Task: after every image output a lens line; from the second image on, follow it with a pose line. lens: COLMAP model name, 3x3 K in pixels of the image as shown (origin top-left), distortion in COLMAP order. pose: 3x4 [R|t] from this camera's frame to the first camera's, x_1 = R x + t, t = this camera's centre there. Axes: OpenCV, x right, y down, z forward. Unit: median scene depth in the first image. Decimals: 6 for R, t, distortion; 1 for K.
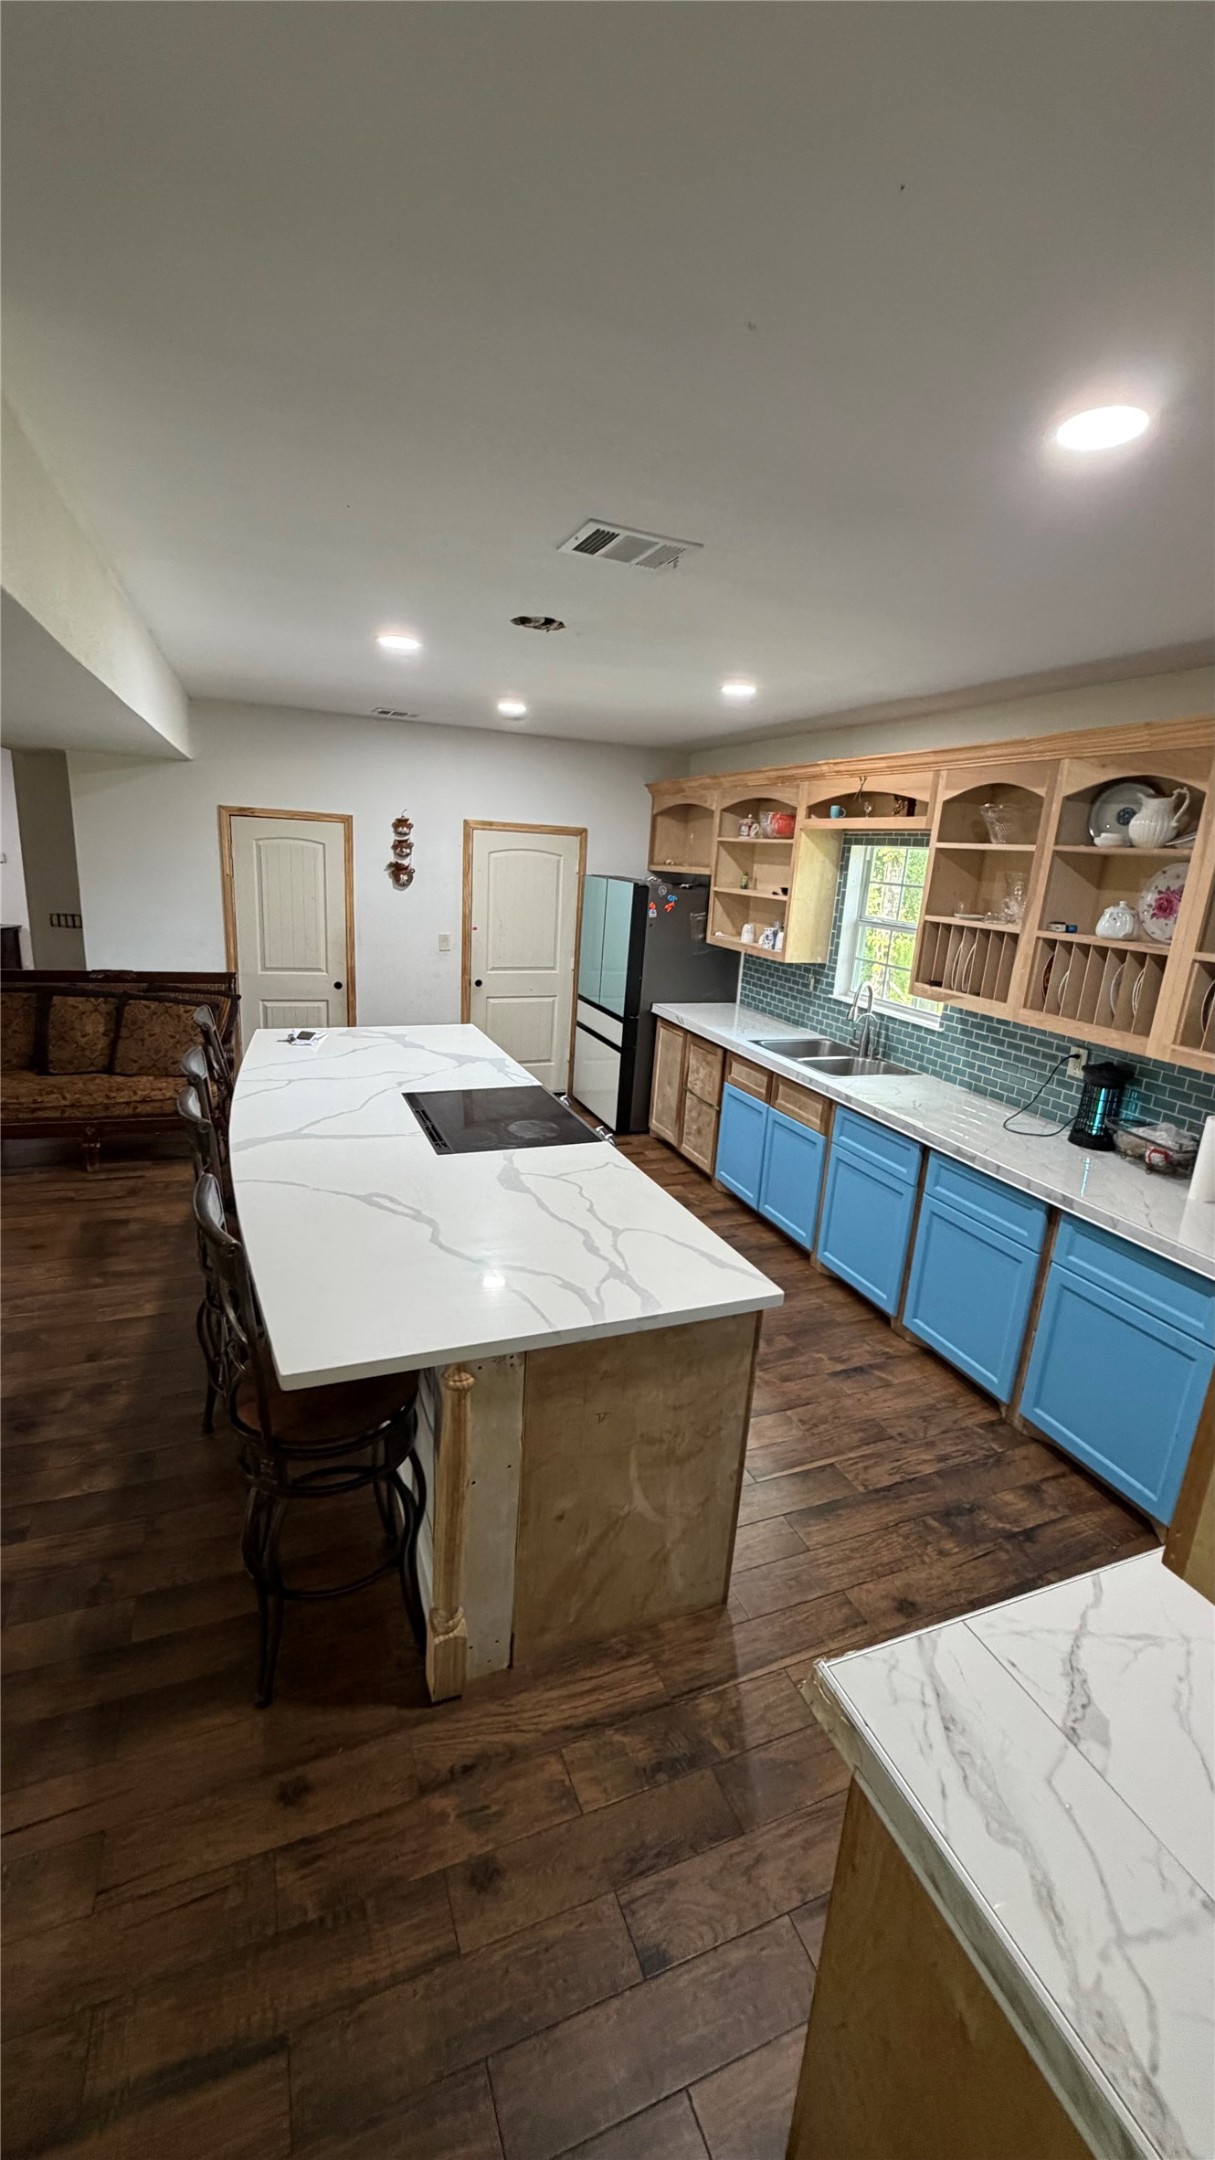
lens RADIAL K [[857.9, 0, 608.4], [0, 857.9, 1074.0], [0, 0, 1]] dist [-0.000607, -0.000140]
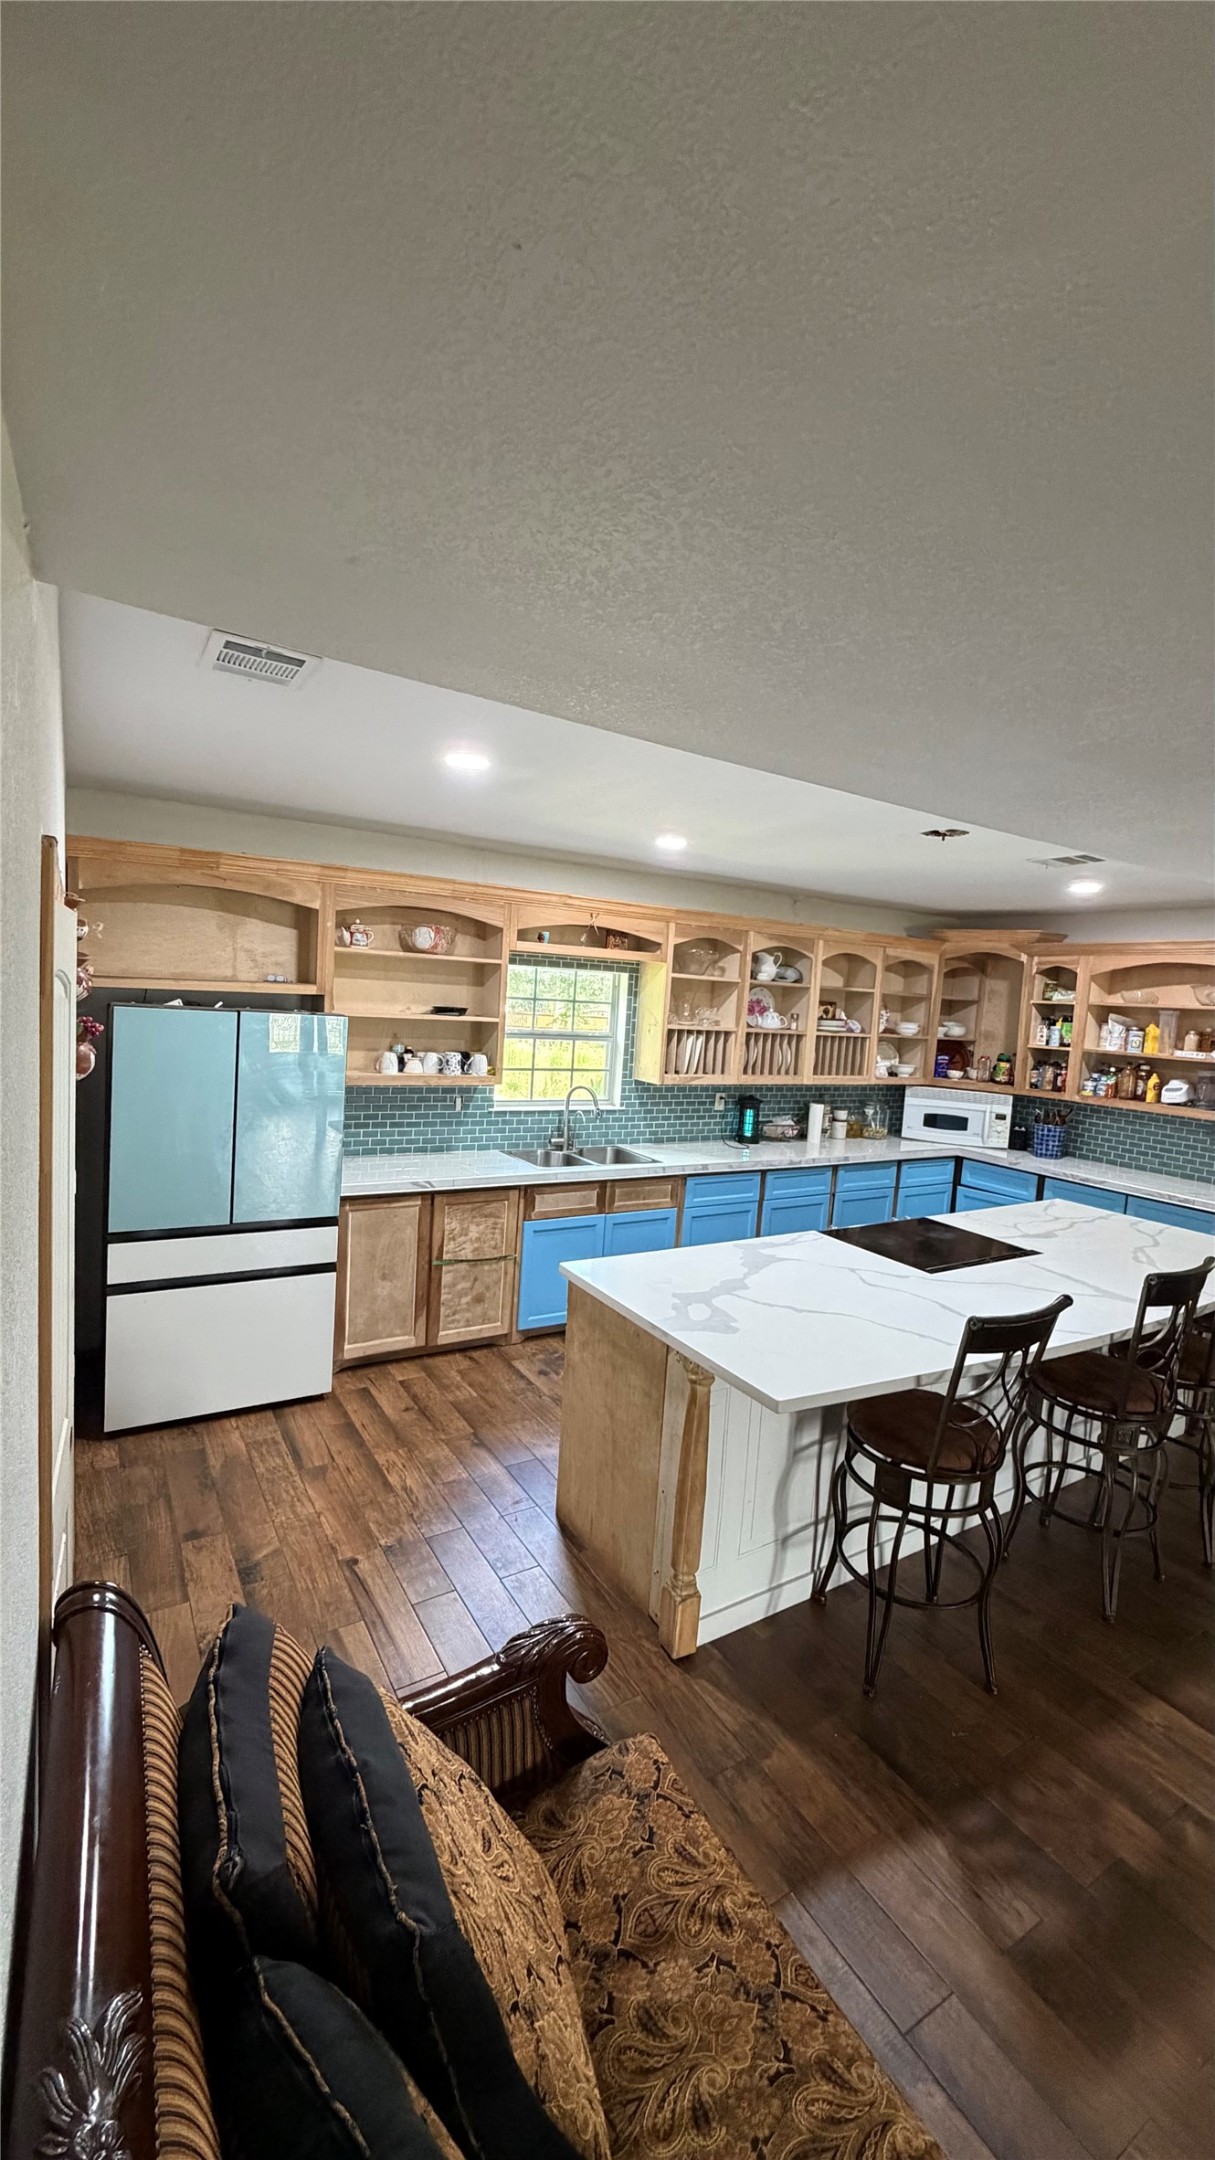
lens RADIAL K [[857.9, 0, 608.4], [0, 857.9, 1074.0], [0, 0, 1]] dist [-0.000607, -0.000140]
pose [[-0.161058, -0.160047, 0.973882, -0.896726], [0.182893, 0.964833, 0.188806, -0.361041], [-0.969851, 0.208525, -0.126122, 1.201488]]
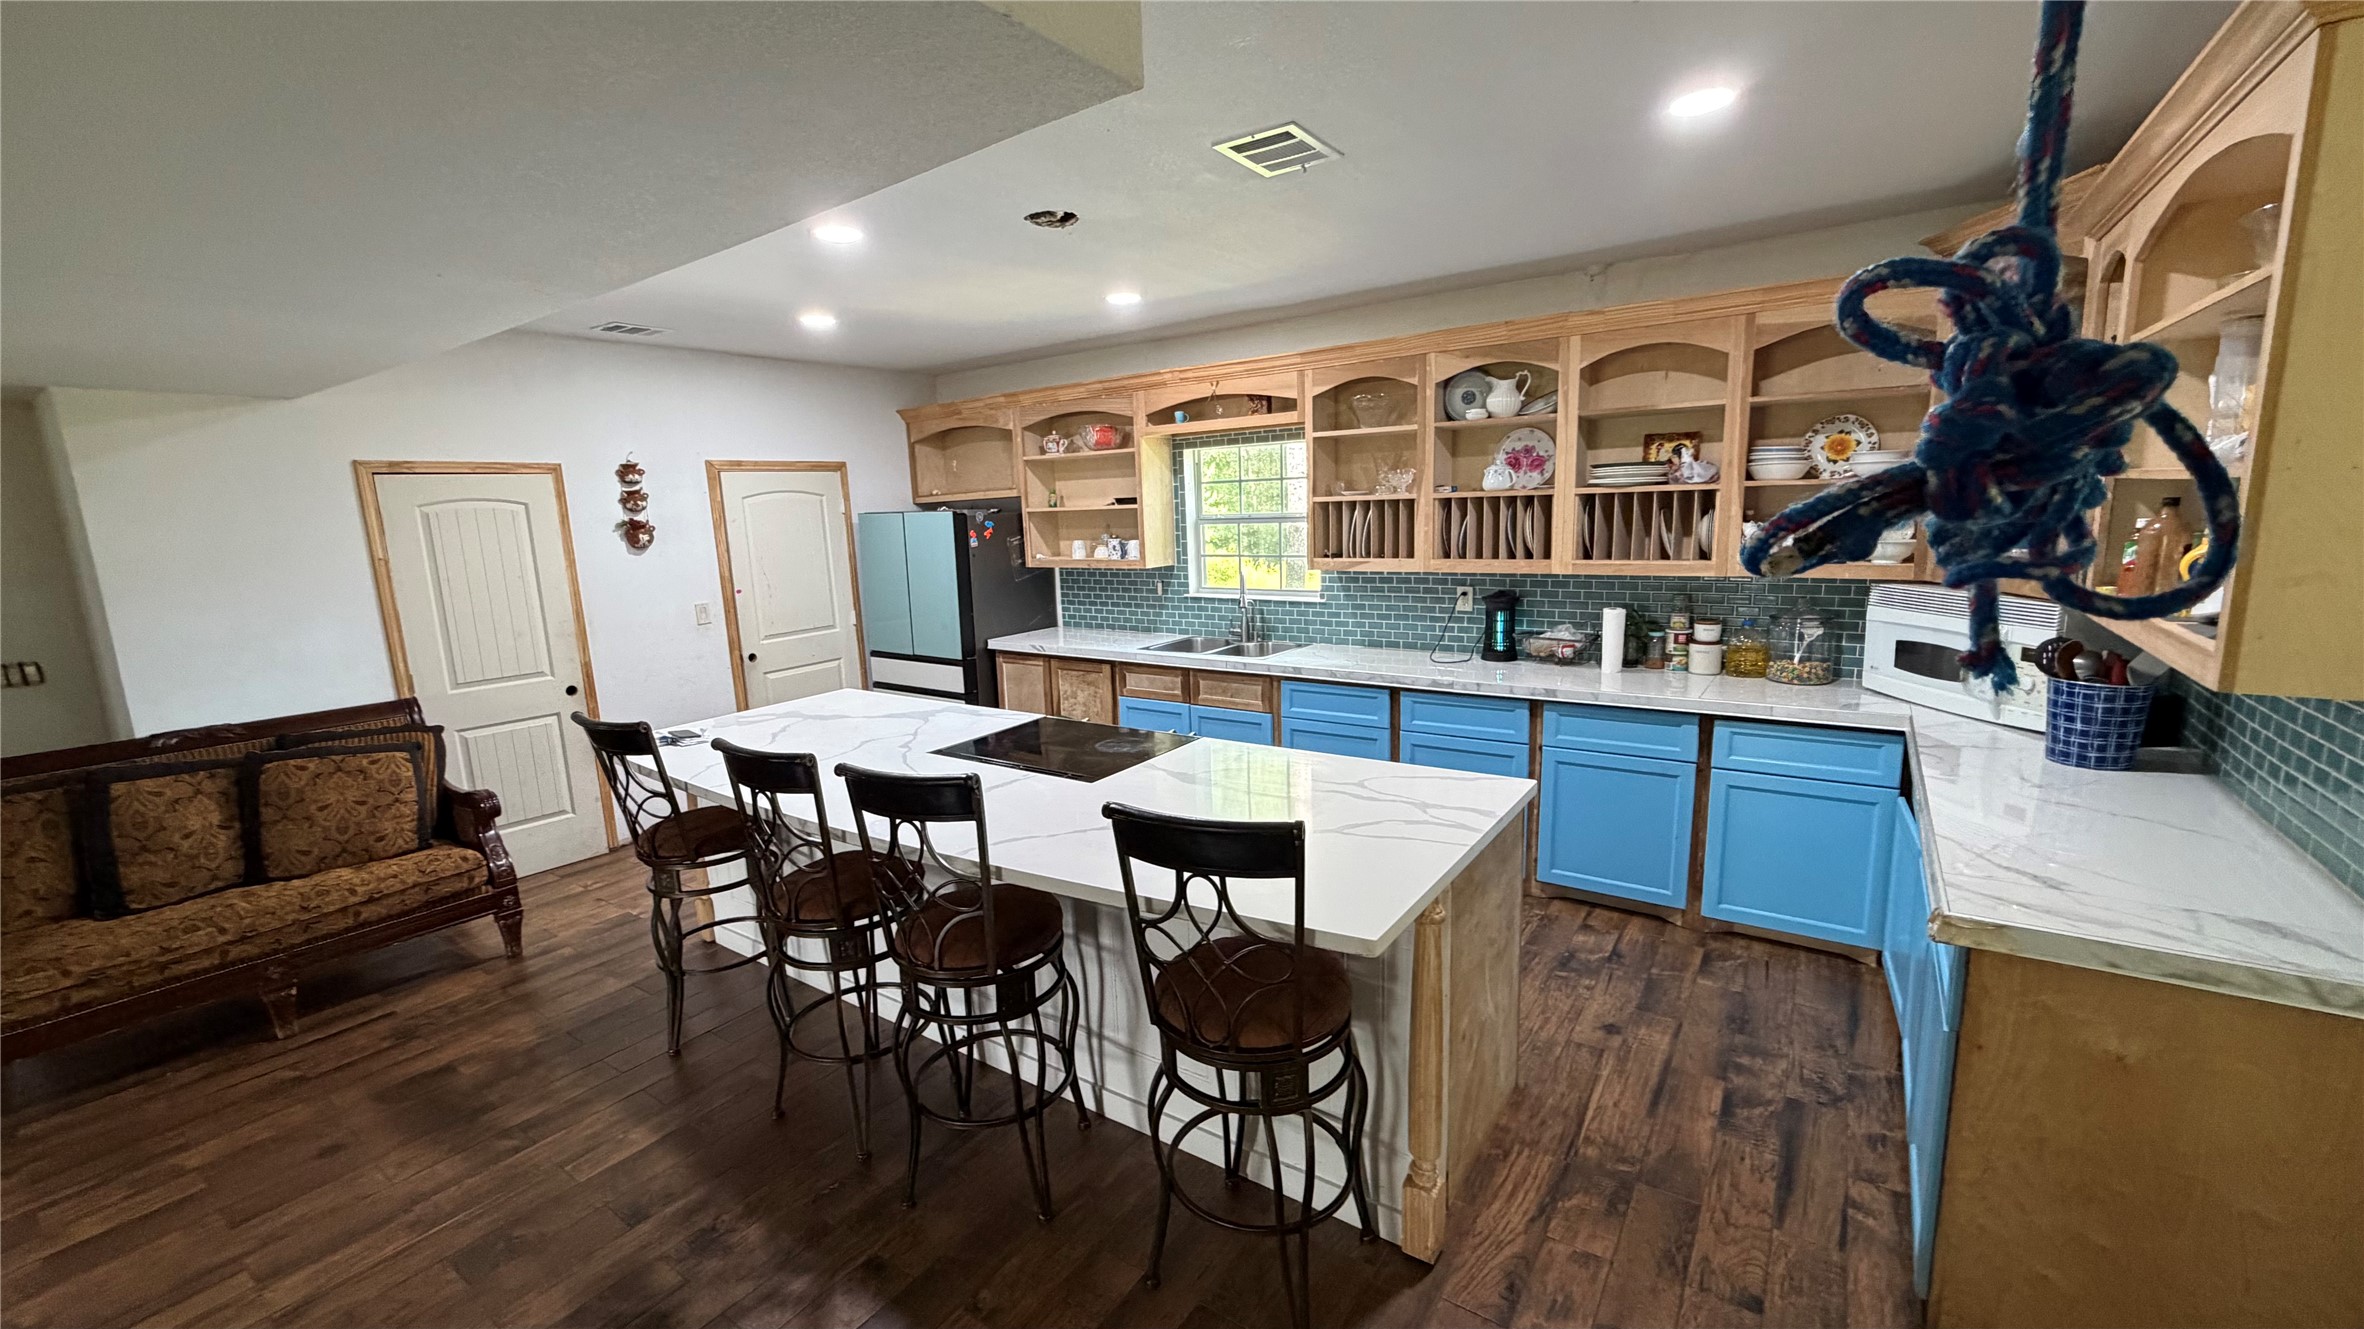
lens RADIAL K [[939.0, 0, 1174.1], [0, 939.0, 667.6], [0, 0, 1]] dist [-0.000607, -0.000140]
pose [[0.838181, -0.185334, 0.512936, -0.422334], [0.223248, 0.974680, -0.012636, 0.005419], [-0.497607, 0.125103, 0.858334, 0.065406]]
